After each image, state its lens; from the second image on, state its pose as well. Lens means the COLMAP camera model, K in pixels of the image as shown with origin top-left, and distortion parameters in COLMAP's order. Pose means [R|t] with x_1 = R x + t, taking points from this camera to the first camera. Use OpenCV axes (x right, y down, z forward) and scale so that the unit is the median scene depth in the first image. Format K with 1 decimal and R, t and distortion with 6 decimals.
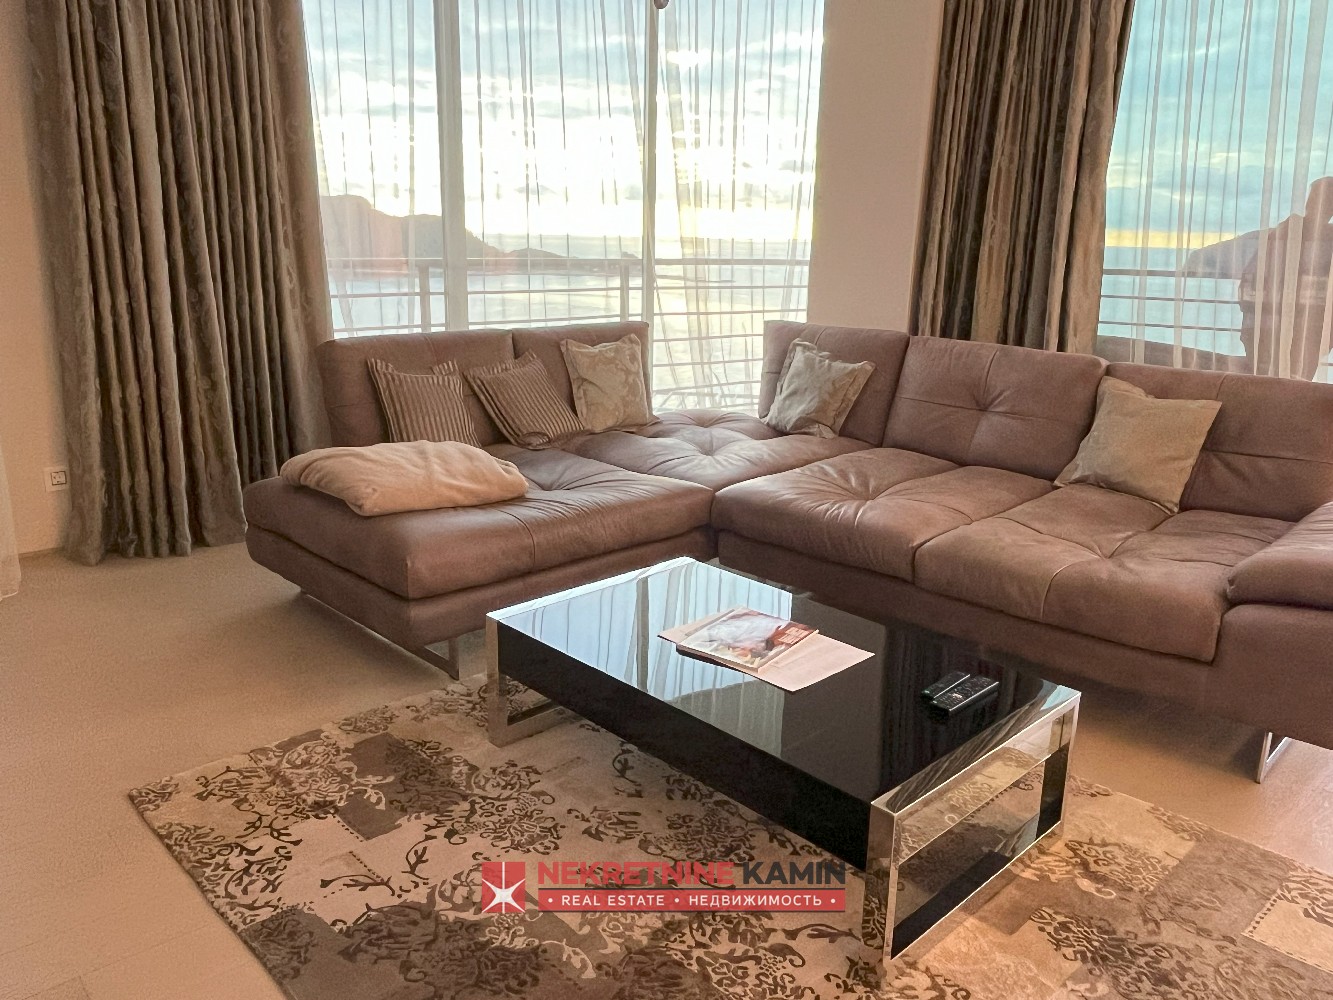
lens RADIAL K [[1007.9, 0, 666.5], [0, 1007.9, 500.0], [0, 0, 1]] dist [-0.000234, -0.001399]
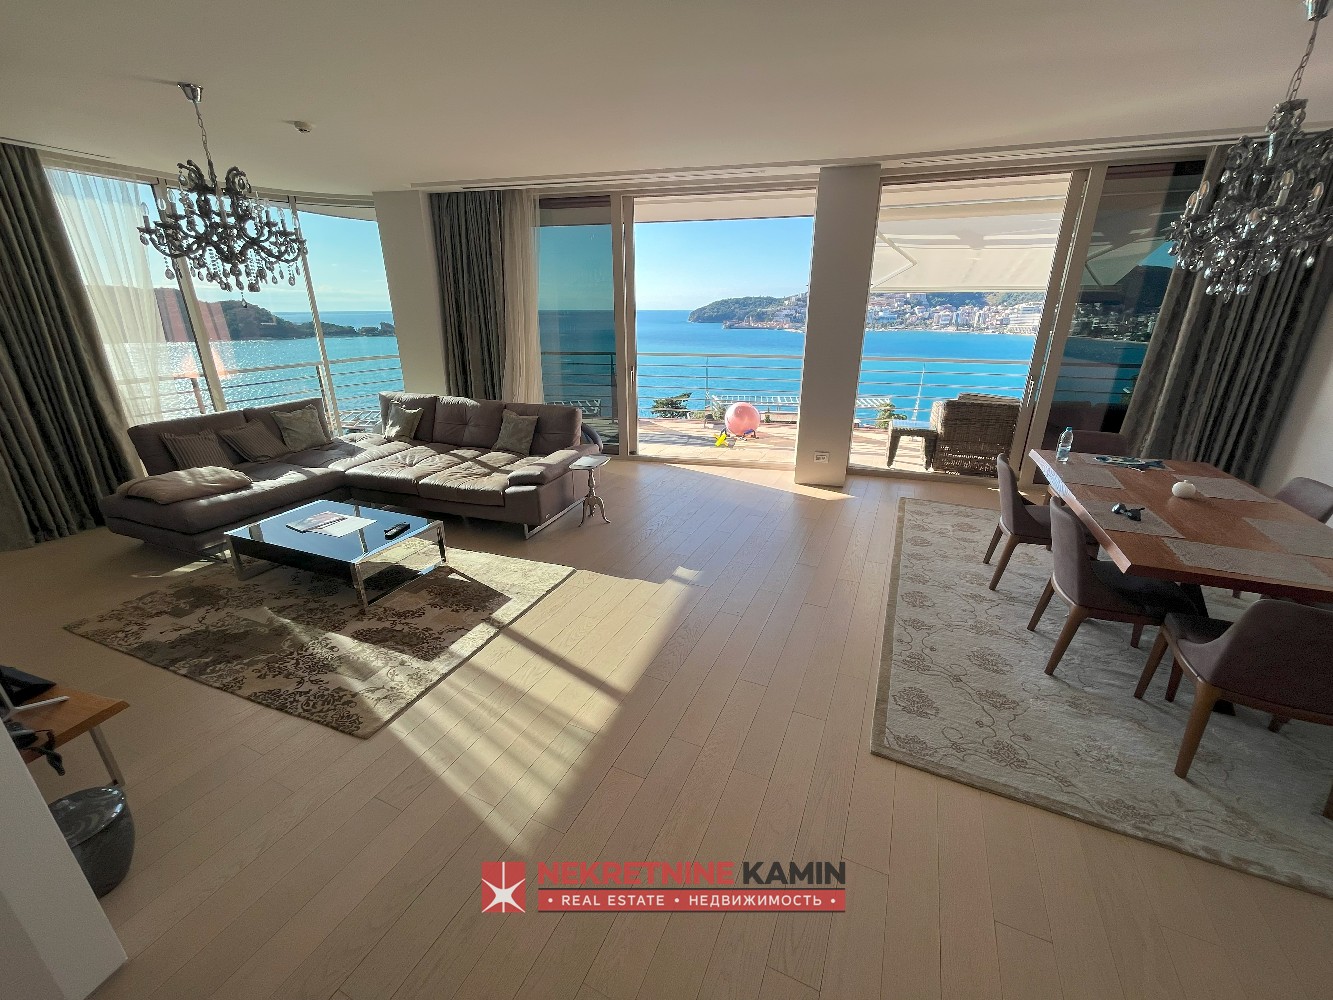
lens RADIAL K [[537.3, 0, 669.9], [0, 537.3, 502.1], [0, 0, 1]] dist [-0.006515, 0.000341]
pose [[0.910029, -0.162559, 0.381343, 0.347076], [0.126322, 0.984899, 0.118393, 0.013593], [-0.394830, -0.059569, 0.916821, -0.713565]]
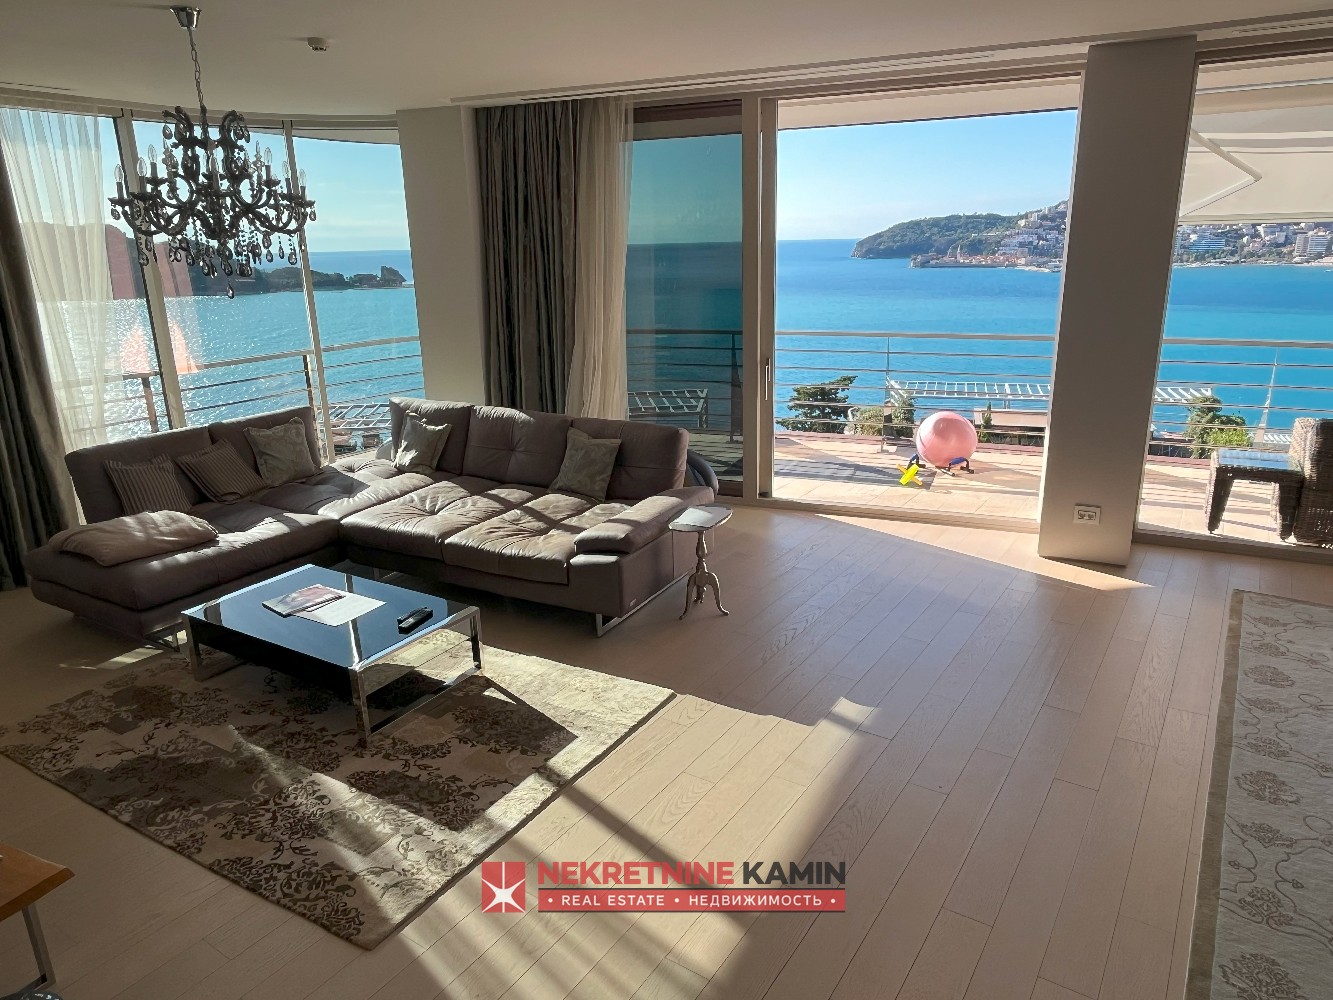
lens RADIAL K [[879.2, 0, 670.3], [0, 879.2, 497.3], [0, 0, 1]] dist [0.000030, -0.005098]
pose [[0.964655, -0.116242, 0.236491, 0.314747], [0.109744, 0.993134, 0.040503, -0.061058], [-0.239575, -0.013118, 0.970789, -0.747870]]
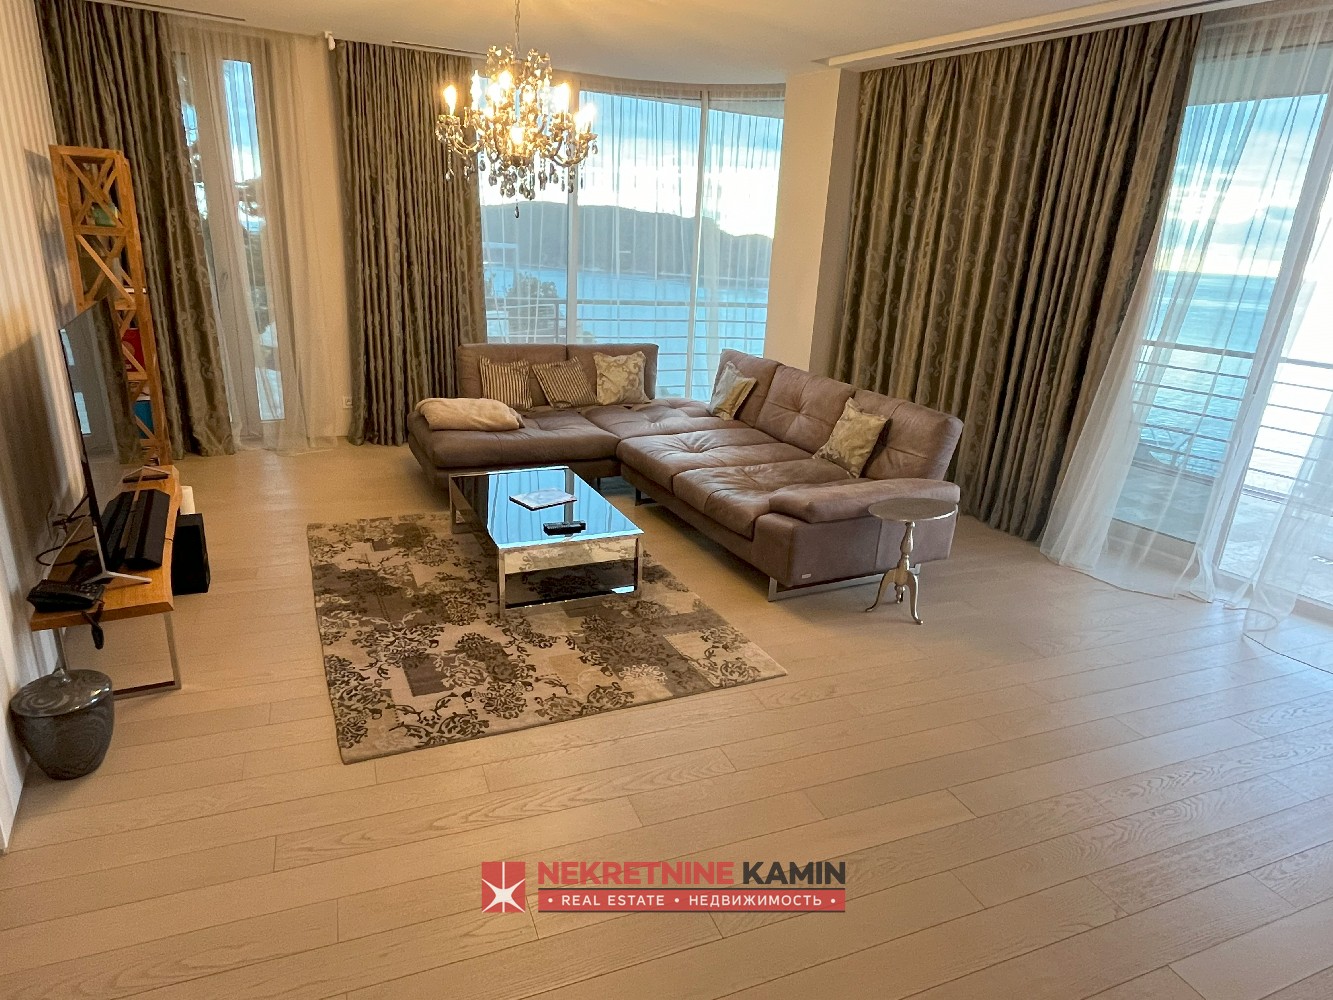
lens RADIAL K [[810.2, 0, 666.5], [0, 810.2, 500.0], [0, 0, 1]] dist [0.006676, 0.000829]
pose [[0.942941, 0.128397, -0.307207, 0.814774], [-0.114984, 0.991465, 0.061449, 0.000784], [0.312475, -0.022619, 0.949657, -0.568355]]
